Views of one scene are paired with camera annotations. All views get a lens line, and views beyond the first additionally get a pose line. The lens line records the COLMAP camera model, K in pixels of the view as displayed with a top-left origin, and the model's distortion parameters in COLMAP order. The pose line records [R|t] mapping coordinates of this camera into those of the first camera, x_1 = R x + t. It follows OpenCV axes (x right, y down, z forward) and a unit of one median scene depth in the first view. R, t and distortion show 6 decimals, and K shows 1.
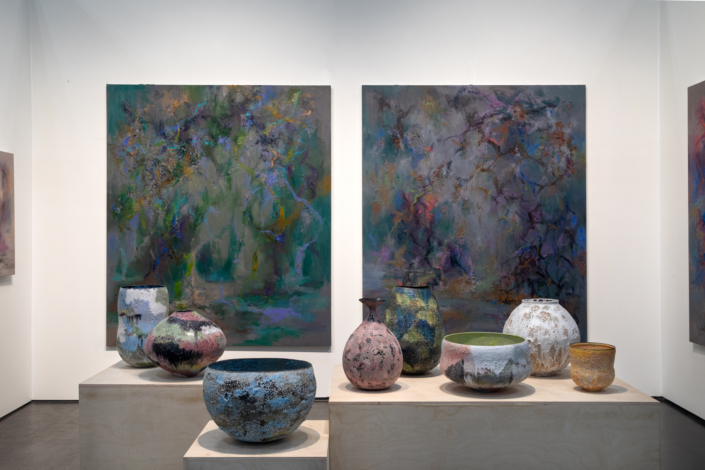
lens RADIAL K [[735.6, 0, 352.5], [0, 735.6, 235.0], [0, 0, 1]] dist [-0.173393, -0.001465]
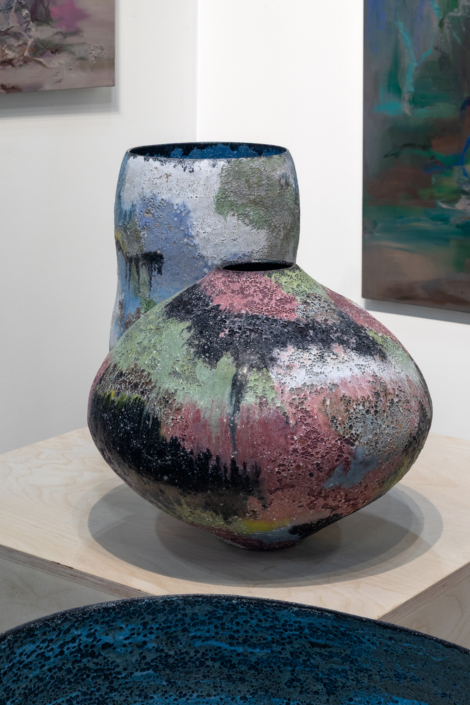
lens RADIAL K [[1367.9, 0, 235.0], [0, 1367.9, 352.5], [0, 0, 1]] dist [0.024219, -2.279671]
pose [[0.795384, 0.155873, -0.585721, 0.019937], [-0.010669, 0.969817, 0.243602, 0.015156], [0.606013, -0.187508, 0.773039, 0.428979]]
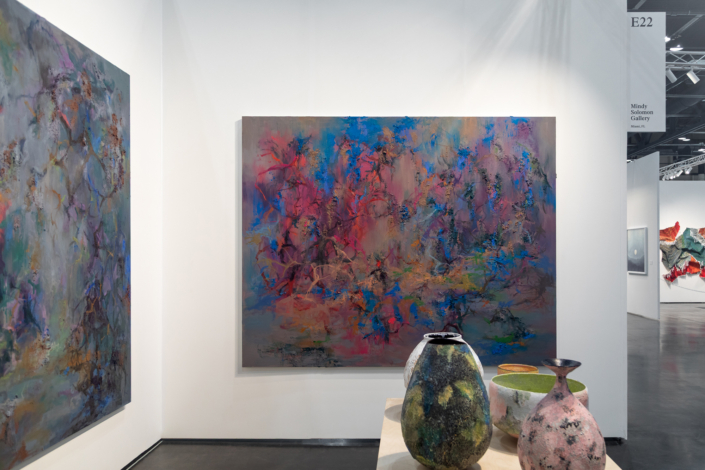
lens RADIAL K [[586.9, 0, 352.5], [0, 586.9, 250.8], [0, 0, 1]] dist [-0.007622, -0.006268]
pose [[-0.005881, 0.004767, 0.999971, -0.321149], [0.010407, 0.999935, -0.004705, -0.008755], [-0.999929, 0.010379, -0.005930, 0.752011]]
